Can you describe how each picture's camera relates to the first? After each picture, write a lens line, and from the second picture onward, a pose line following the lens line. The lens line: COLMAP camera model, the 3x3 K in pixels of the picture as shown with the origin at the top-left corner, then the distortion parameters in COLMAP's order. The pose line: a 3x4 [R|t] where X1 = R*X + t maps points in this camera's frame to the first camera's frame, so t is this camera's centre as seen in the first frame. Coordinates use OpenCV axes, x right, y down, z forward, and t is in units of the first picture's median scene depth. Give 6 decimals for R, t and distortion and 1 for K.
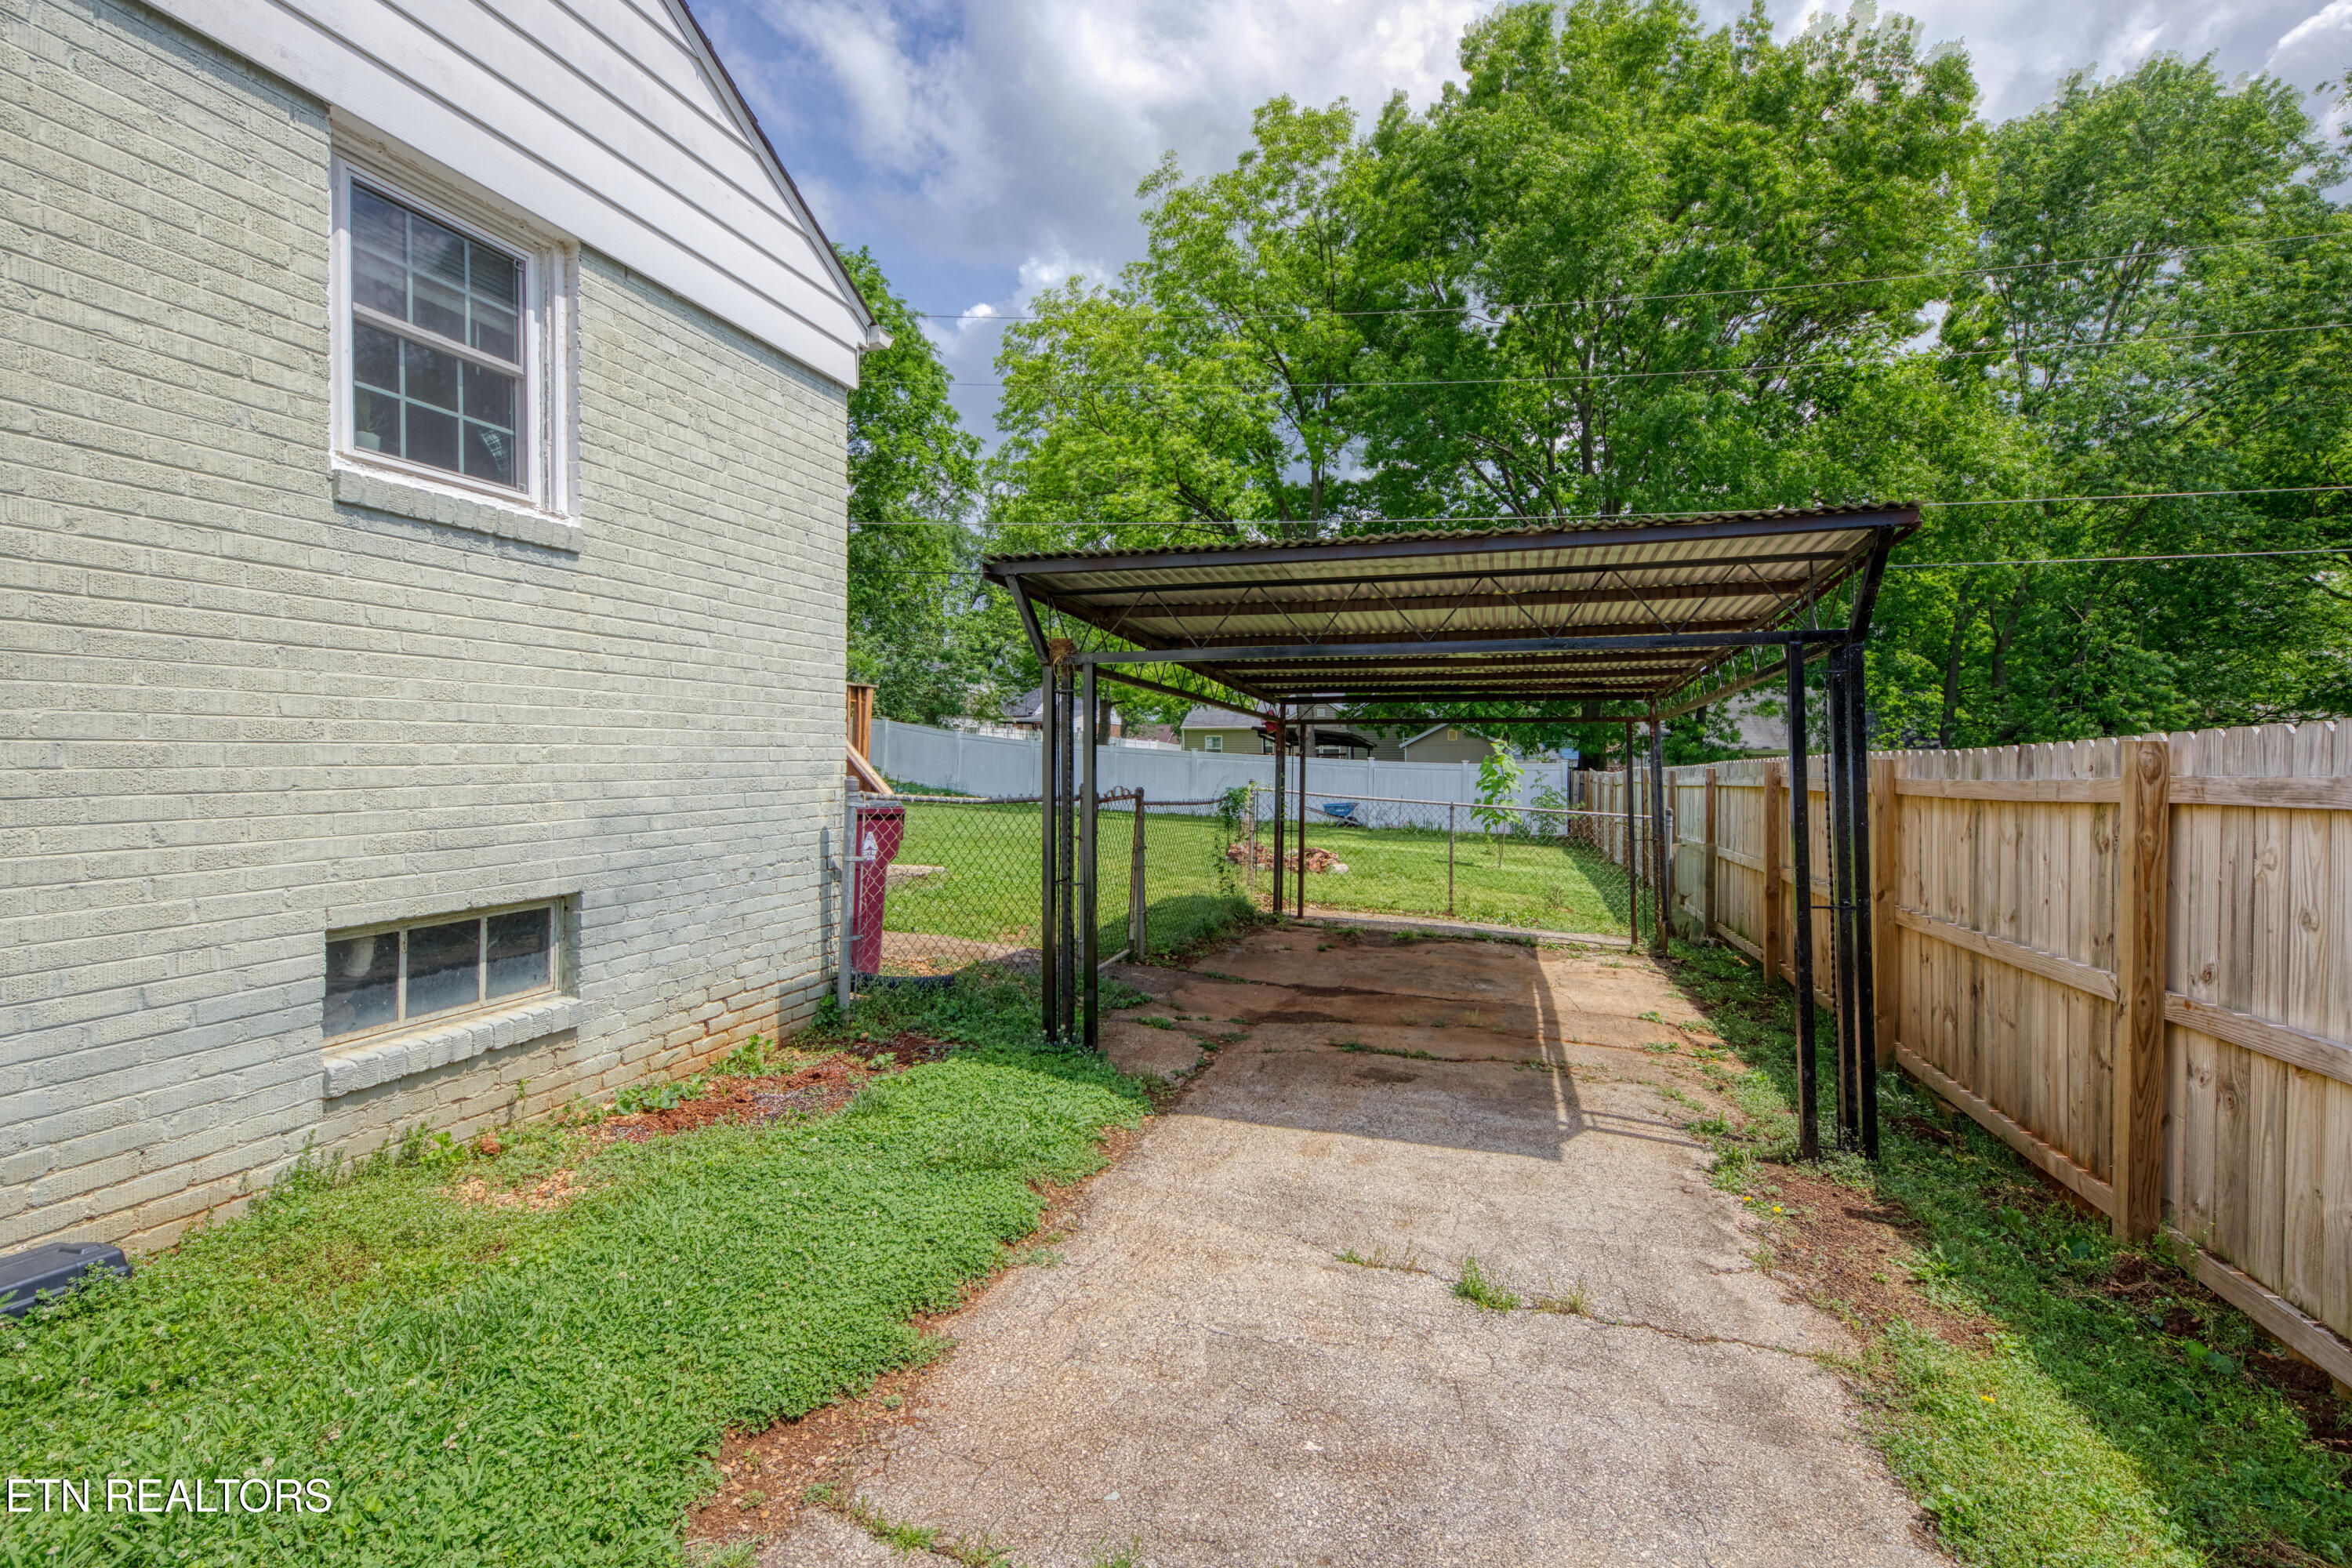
lens RADIAL K [[966.4, 0, 1233.2], [0, 966.4, 778.7], [0, 0, 1]] dist [0.001745, 0.000302]
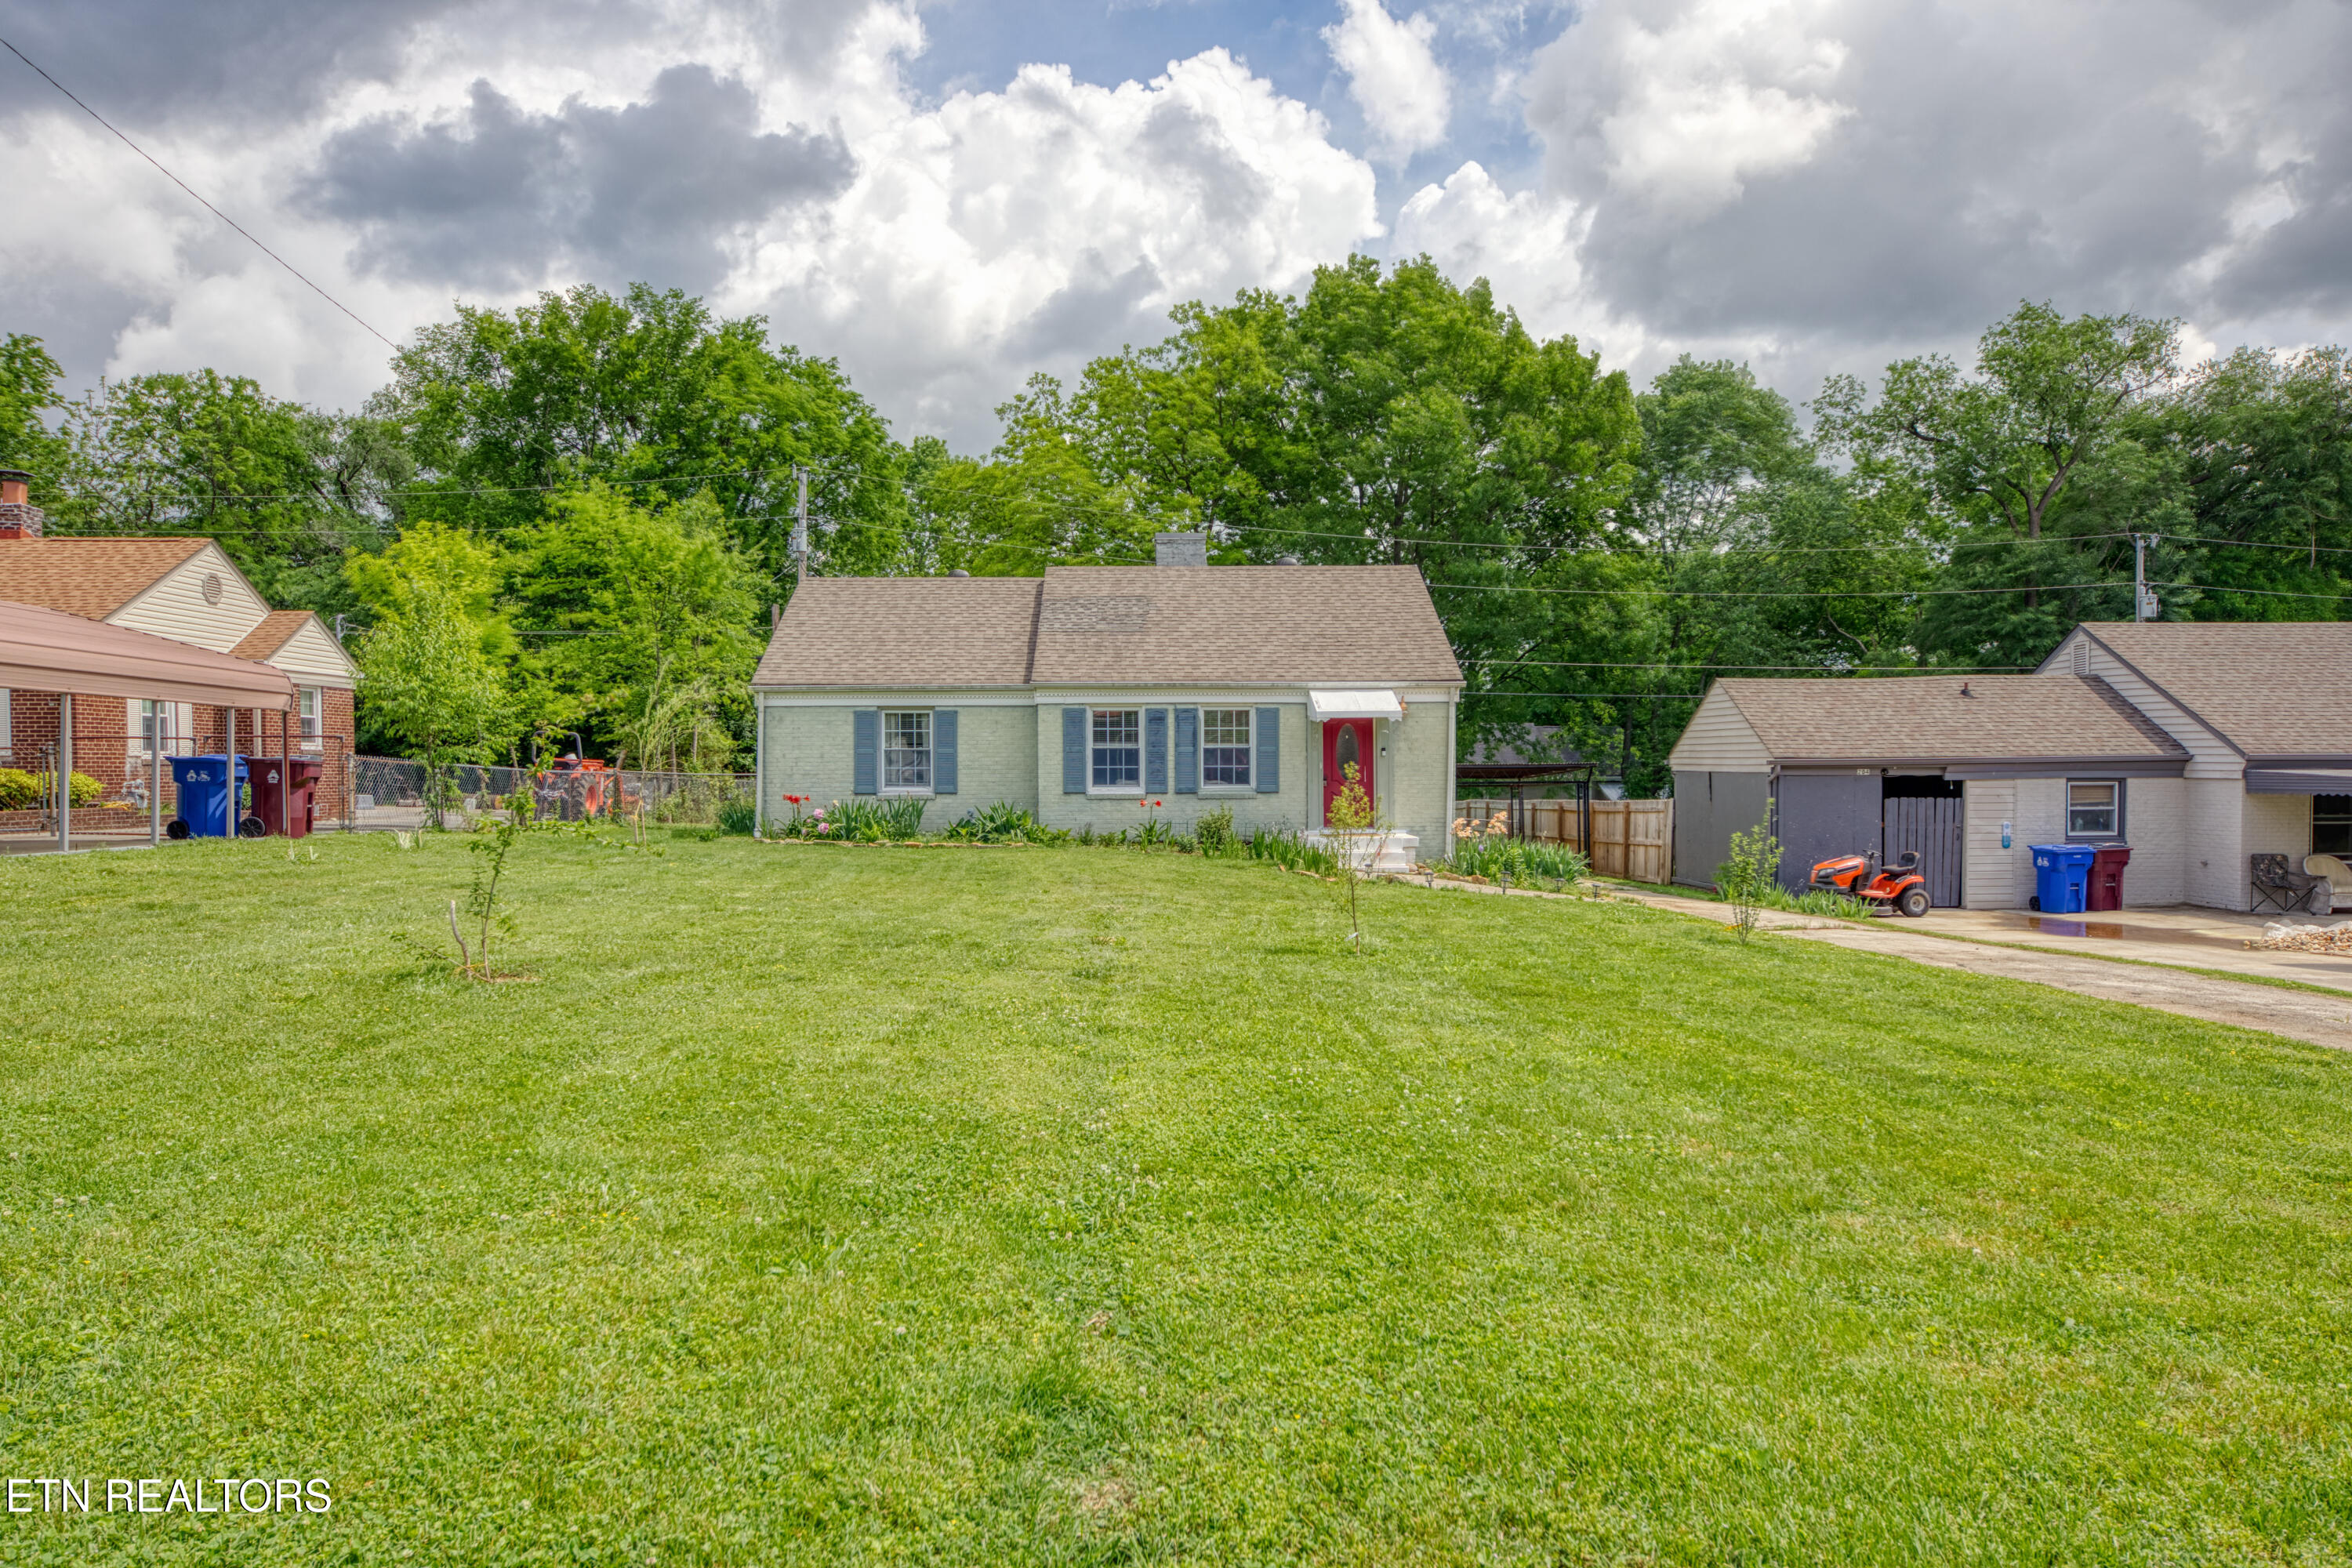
lens RADIAL K [[1586.0, 0, 1178.6], [0, 1586.0, 796.3], [0, 0, 1]] dist [0.008227, 0.000765]
pose [[0.941816, -0.003277, 0.336112, -0.866087], [0.004573, 0.999985, -0.003065, -0.008495], [-0.336096, 0.004424, 0.941817, -1.276775]]
